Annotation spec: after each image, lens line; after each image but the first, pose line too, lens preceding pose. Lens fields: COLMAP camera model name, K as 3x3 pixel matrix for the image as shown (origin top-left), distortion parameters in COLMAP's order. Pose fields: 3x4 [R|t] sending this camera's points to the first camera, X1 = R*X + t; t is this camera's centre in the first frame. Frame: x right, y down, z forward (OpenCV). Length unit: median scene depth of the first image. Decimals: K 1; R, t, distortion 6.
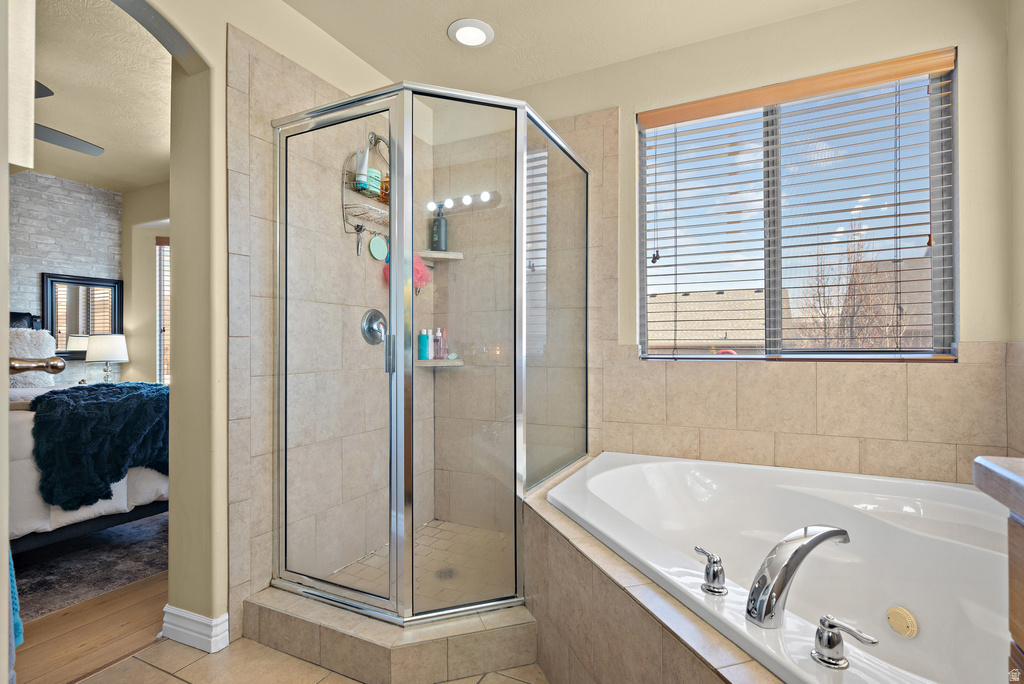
lens RADIAL K [[494.4, 0, 520.3], [0, 494.4, 343.3], [0, 0, 1]] dist [-0.001546, 0.000301]
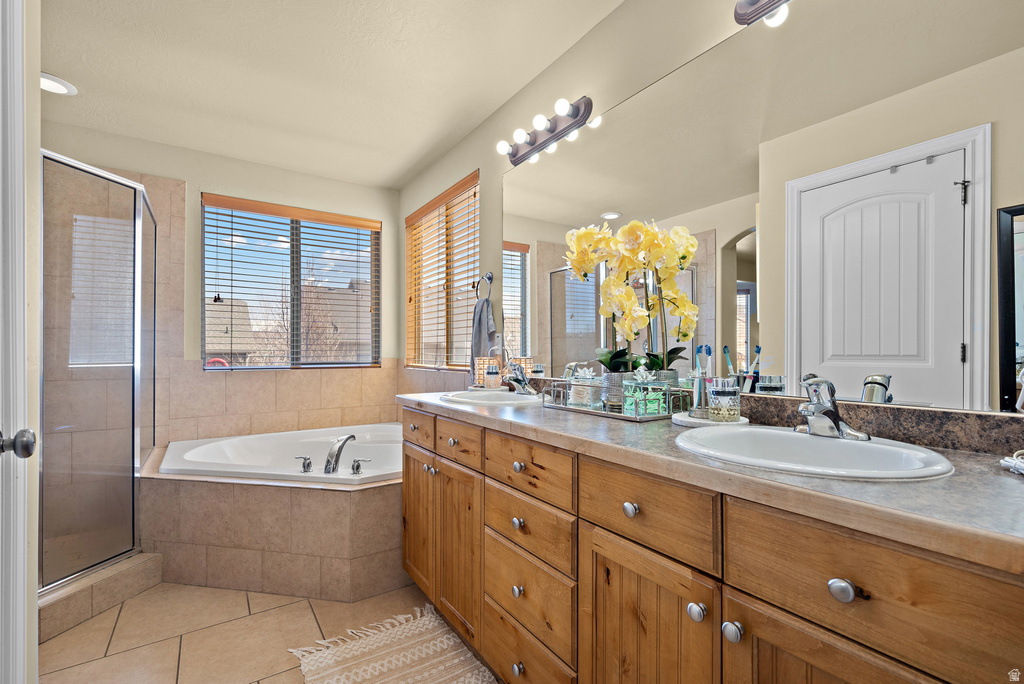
lens RADIAL K [[451.3, 0, 513.2], [0, 451.3, 349.6], [0, 0, 1]] dist [0.002323, -0.000371]
pose [[0.497129, 0.011738, 0.867597, -0.431798], [-0.006110, 0.999931, -0.010028, -0.019454], [-0.867655, -0.000316, 0.497167, -0.389094]]
